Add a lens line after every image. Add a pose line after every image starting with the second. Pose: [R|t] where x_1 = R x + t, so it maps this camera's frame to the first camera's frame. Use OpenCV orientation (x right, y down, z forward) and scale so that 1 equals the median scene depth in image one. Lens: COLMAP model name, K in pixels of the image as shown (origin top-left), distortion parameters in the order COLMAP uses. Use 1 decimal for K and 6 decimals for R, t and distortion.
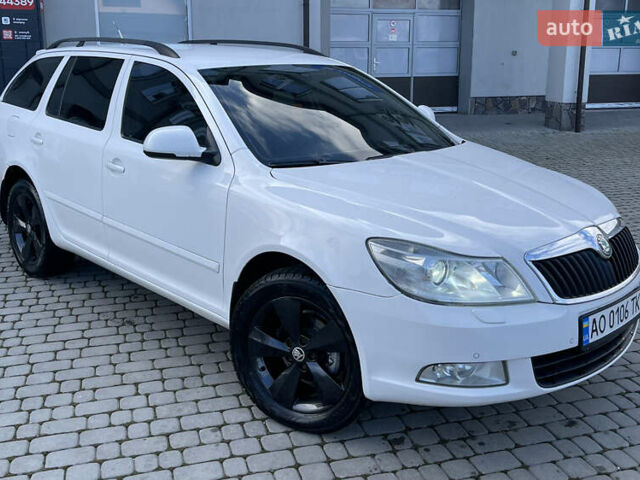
lens RADIAL K [[687.1, 0, 319.1], [0, 687.1, 206.4], [0, 0, 1]] dist [0.021995, 0.000000]
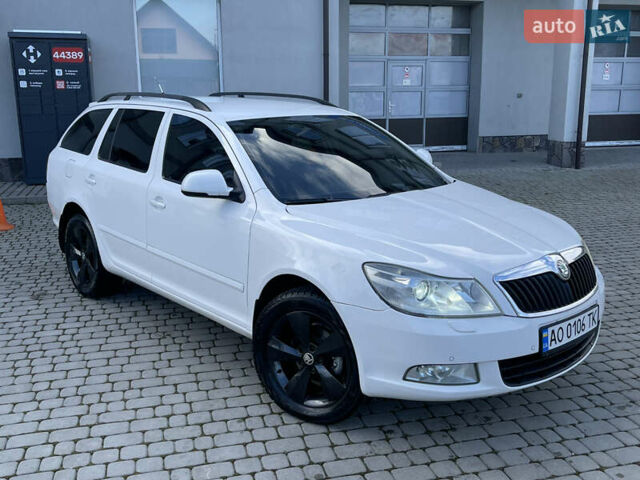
lens RADIAL K [[642.4, 0, 318.8], [0, 642.4, 240.7], [0, 0, 1]] dist [0.021798, 0.000000]
pose [[0.999335, 0.000126, -0.036468, 0.025995], [0.000051, 0.999988, 0.004855, 0.001279], [0.036468, -0.004854, 0.999323, -0.114966]]
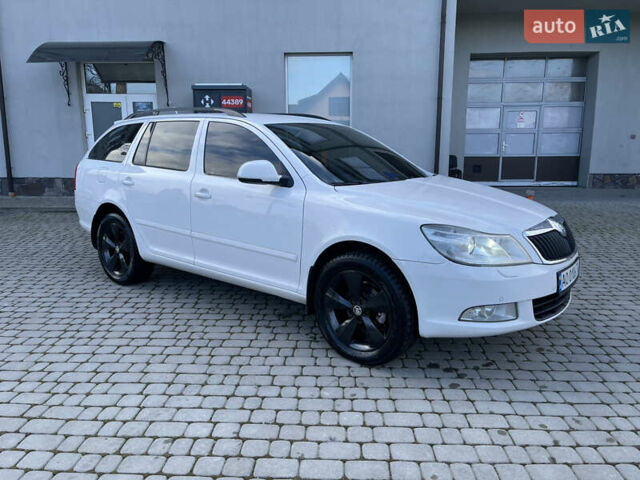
lens RADIAL K [[472.4, 0, 319.4], [0, 472.4, 240.9], [0, 0, 1]] dist [0.032308, -0.028924]
pose [[0.943563, 0.059731, -0.325762, 0.270407], [-0.067418, 0.997648, -0.012347, 0.003985], [0.324259, 0.033612, 0.945371, 0.329139]]
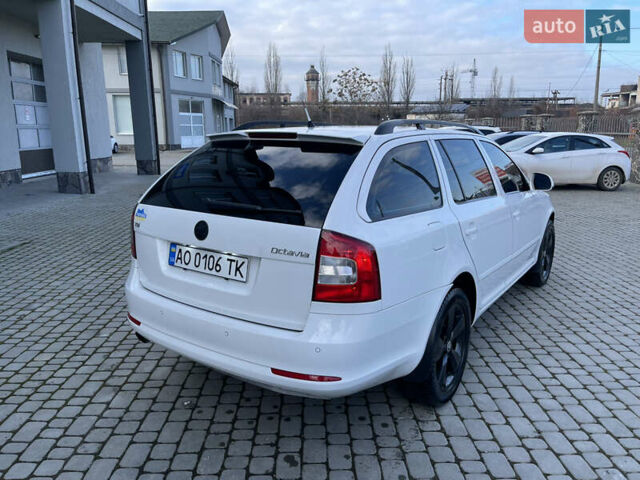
lens RADIAL K [[497.4, 0, 320.4], [0, 497.4, 239.1], [0, 0, 1]] dist [-0.008339, -0.005531]
pose [[0.287706, -0.219392, 0.932251, -1.610946], [0.210997, 0.964011, 0.161749, -0.323543], [-0.934187, 0.150166, 0.323643, 1.370976]]
